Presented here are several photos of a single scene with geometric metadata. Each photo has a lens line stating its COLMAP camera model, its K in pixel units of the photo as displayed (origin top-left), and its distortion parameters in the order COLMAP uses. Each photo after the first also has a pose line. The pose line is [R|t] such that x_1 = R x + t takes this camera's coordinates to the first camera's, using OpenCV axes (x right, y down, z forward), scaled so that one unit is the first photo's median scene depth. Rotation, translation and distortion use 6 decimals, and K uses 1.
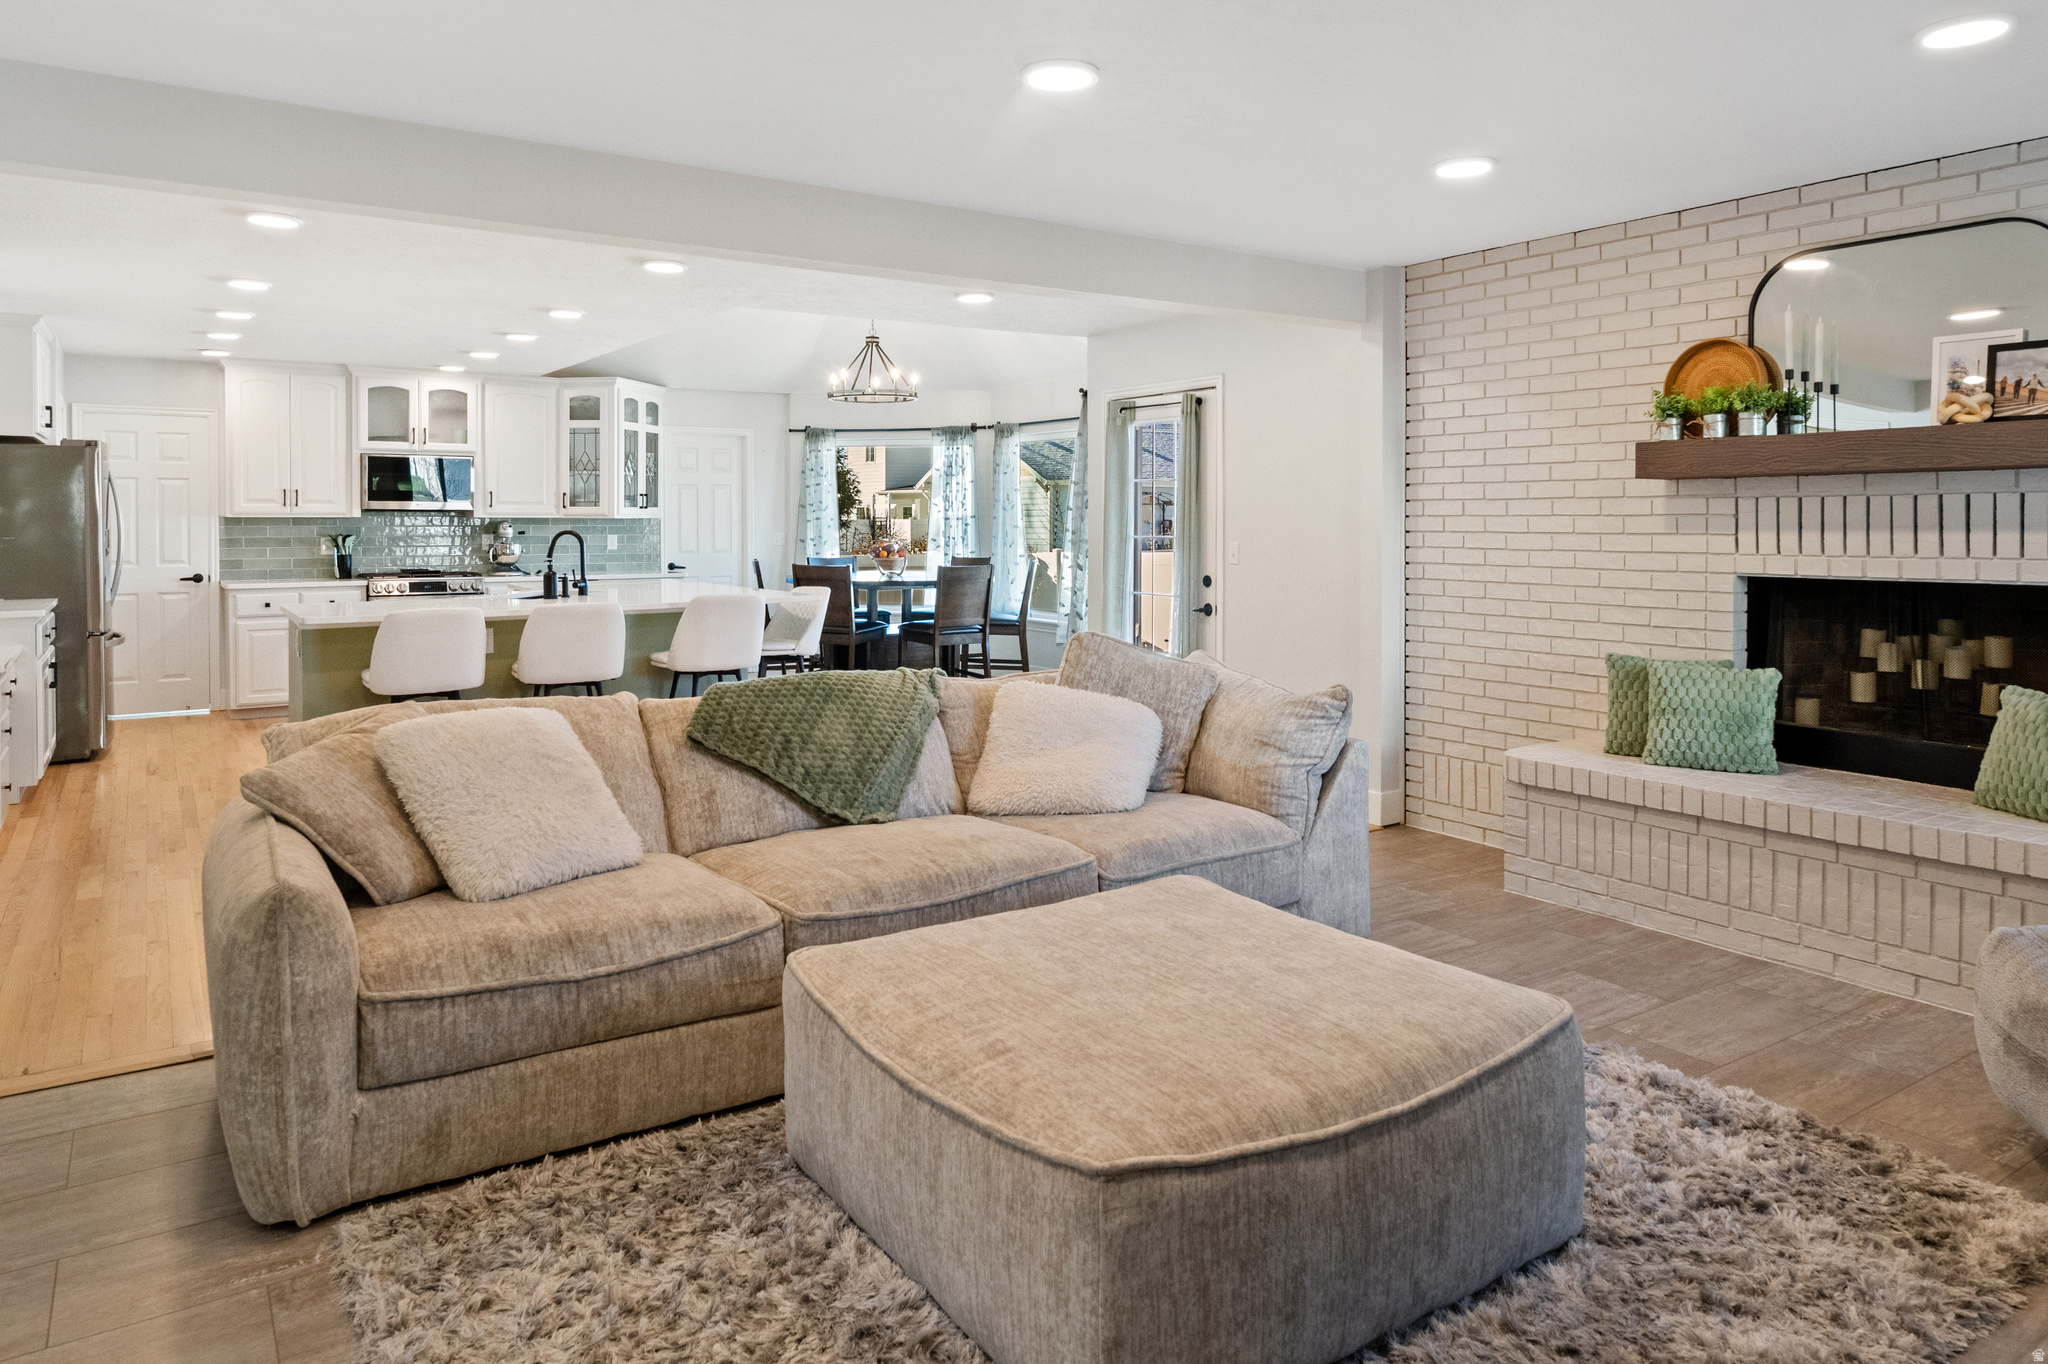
lens RADIAL K [[1306.8, 0, 1013.0], [0, 1306.8, 671.1], [0, 0, 1]] dist [-0.007834, 0.002789]
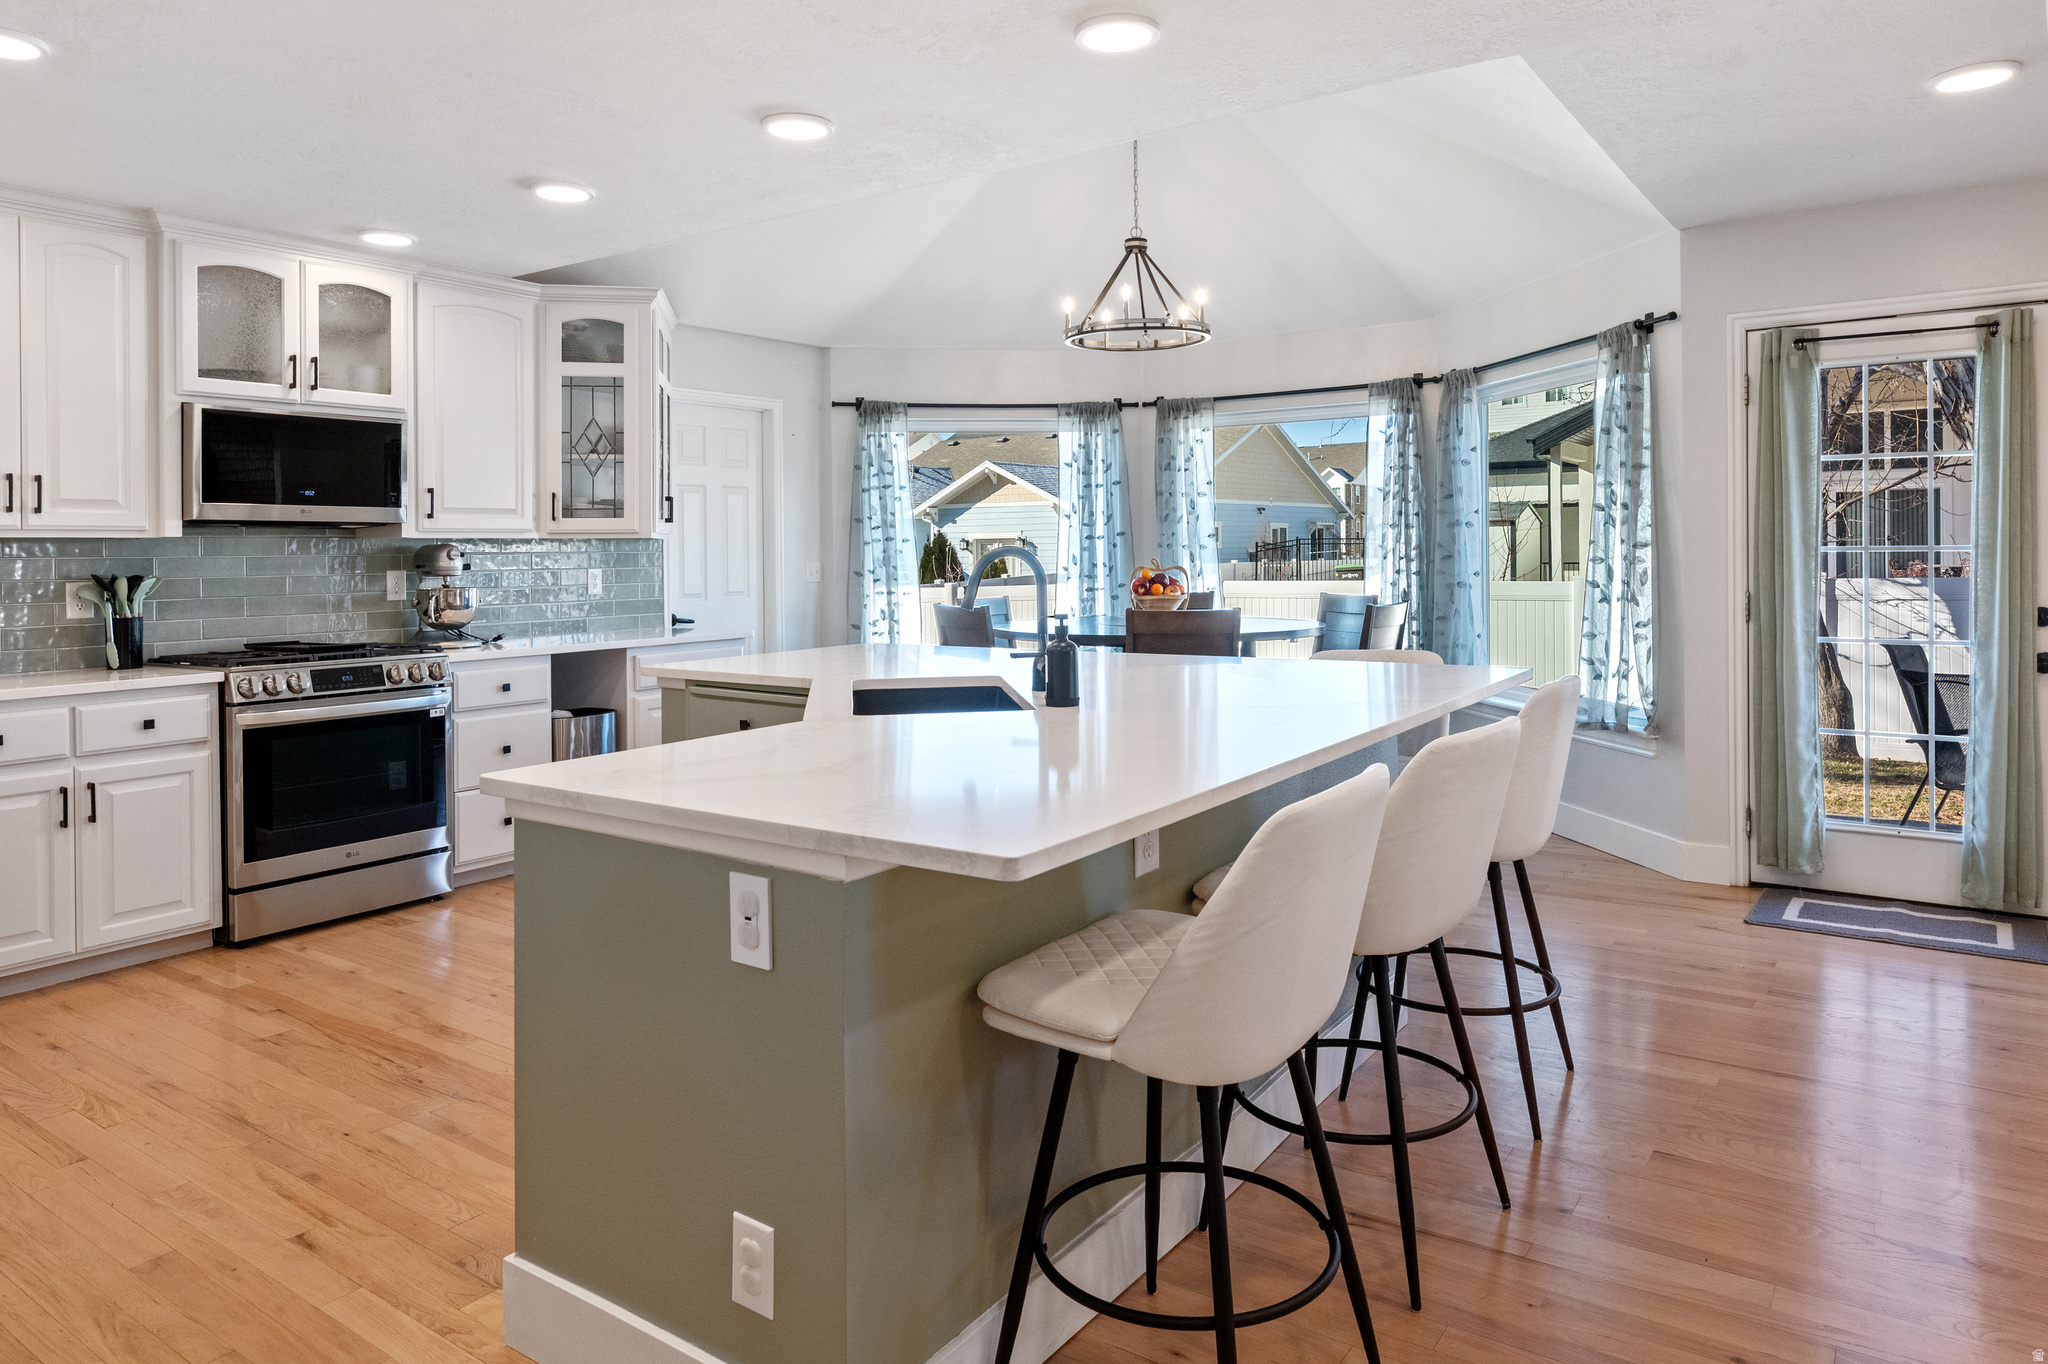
lens RADIAL K [[1298.0, 0, 1028.2], [0, 1298.0, 682.5], [0, 0, 1]] dist [-0.004278, -0.000761]
pose [[0.930394, -0.050090, 0.363122, -0.377837], [0.057090, 0.998332, -0.008564, -0.042744], [-0.362087, 0.028699, 0.931702, 0.439602]]
